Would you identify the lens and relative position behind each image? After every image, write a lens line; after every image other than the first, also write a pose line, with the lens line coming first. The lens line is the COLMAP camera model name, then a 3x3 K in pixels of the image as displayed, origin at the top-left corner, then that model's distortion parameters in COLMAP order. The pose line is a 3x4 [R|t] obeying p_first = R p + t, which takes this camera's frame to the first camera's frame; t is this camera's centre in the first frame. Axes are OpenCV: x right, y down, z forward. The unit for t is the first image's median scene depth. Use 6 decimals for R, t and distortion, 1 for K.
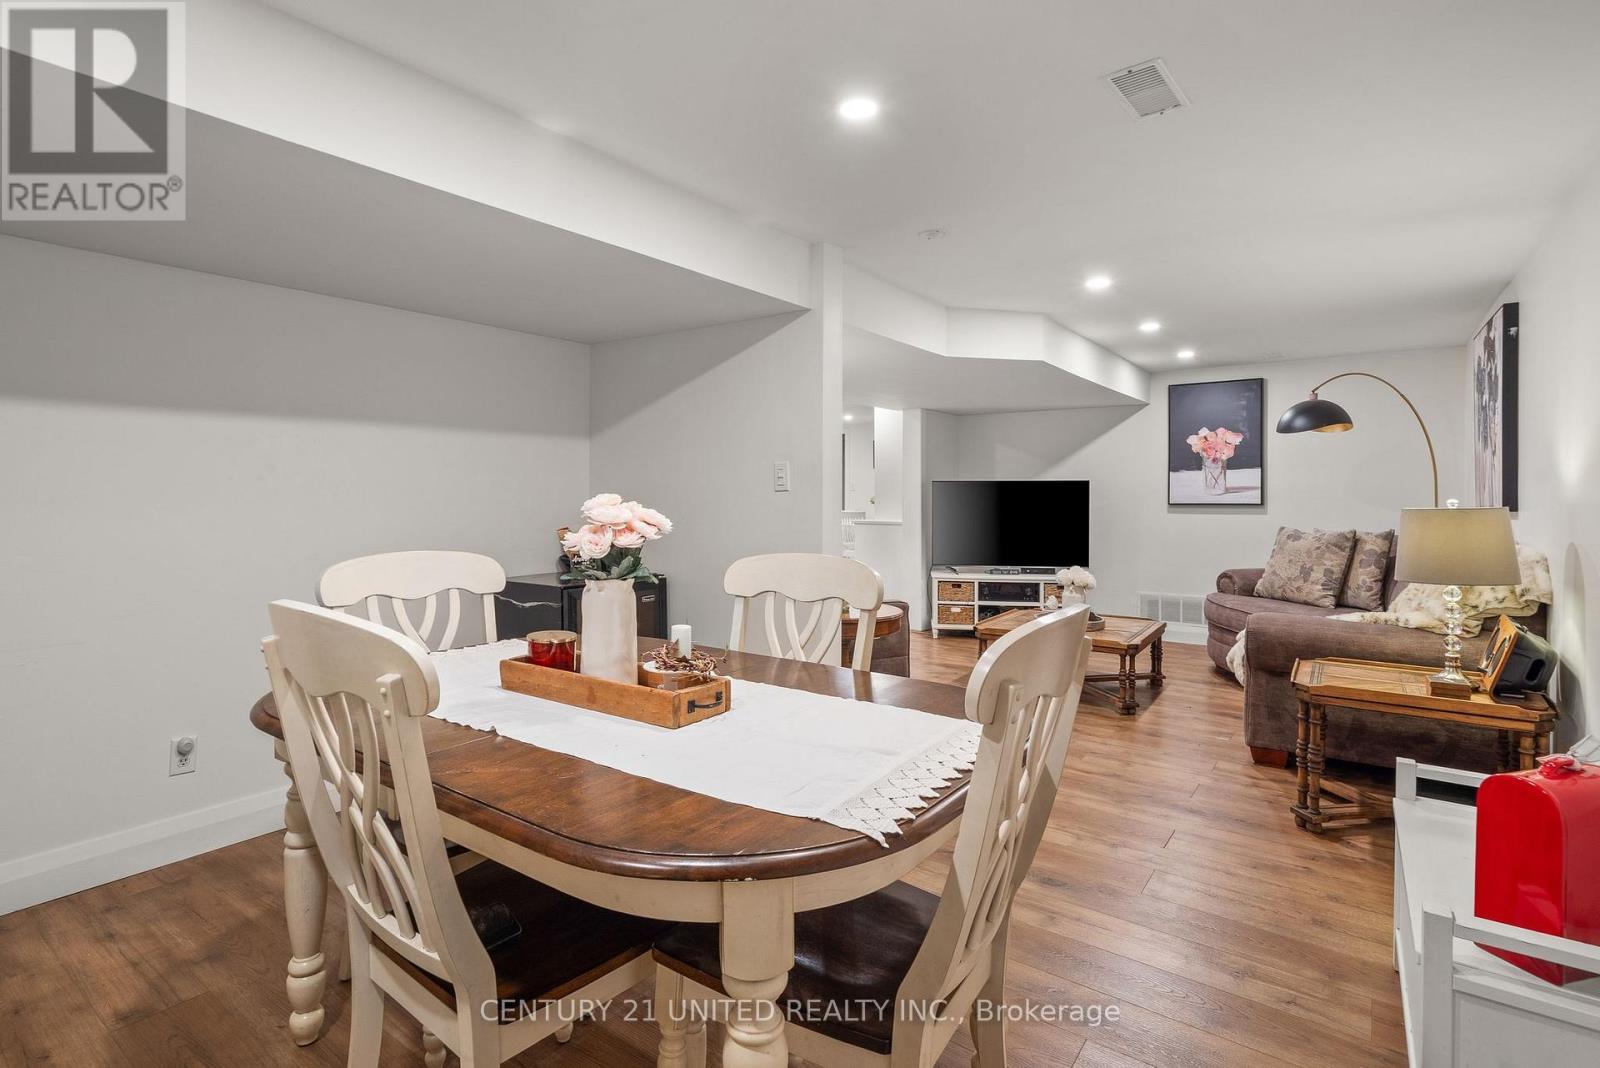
lens RADIAL K [[759.8, 0, 795.8], [0, 759.8, 507.1], [0, 0, 1]] dist [-0.002243, -0.000283]
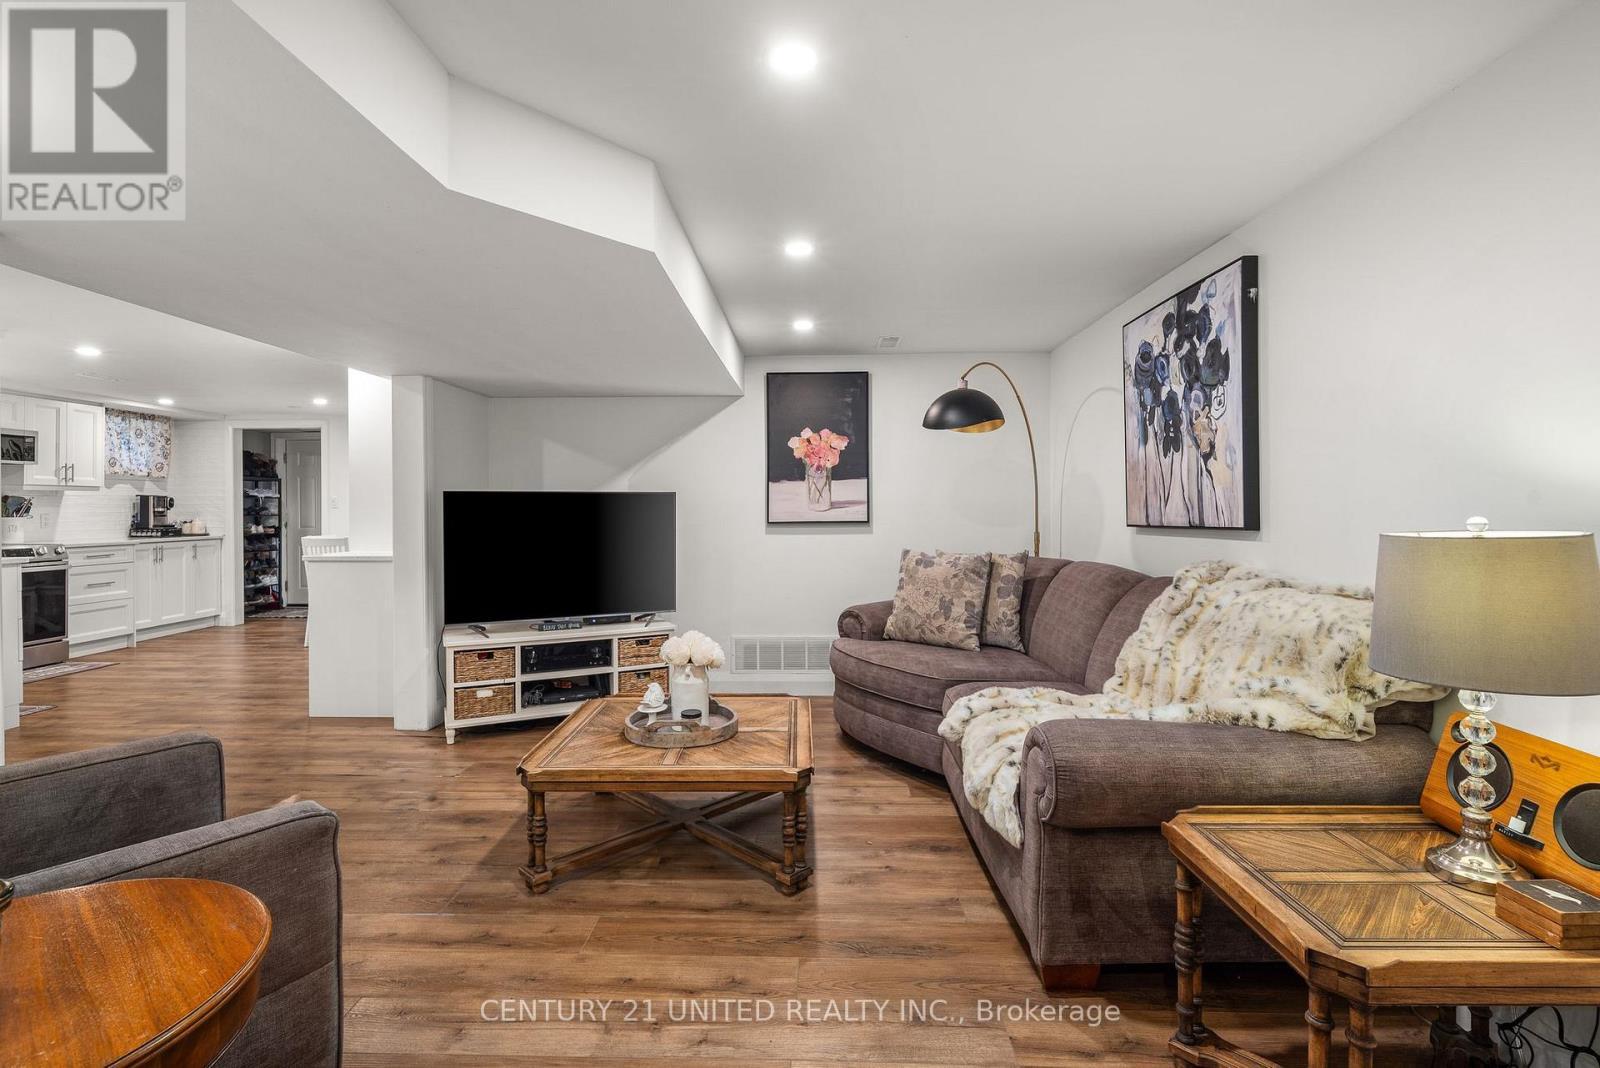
lens RADIAL K [[759.8, 0, 795.8], [0, 759.8, 507.1], [0, 0, 1]] dist [-0.002243, -0.000283]
pose [[0.829952, -0.003606, 0.557824, 0.077227], [0.016142, 0.999716, -0.017554, -0.006339], [-0.557602, 0.023574, 0.829774, 0.344104]]
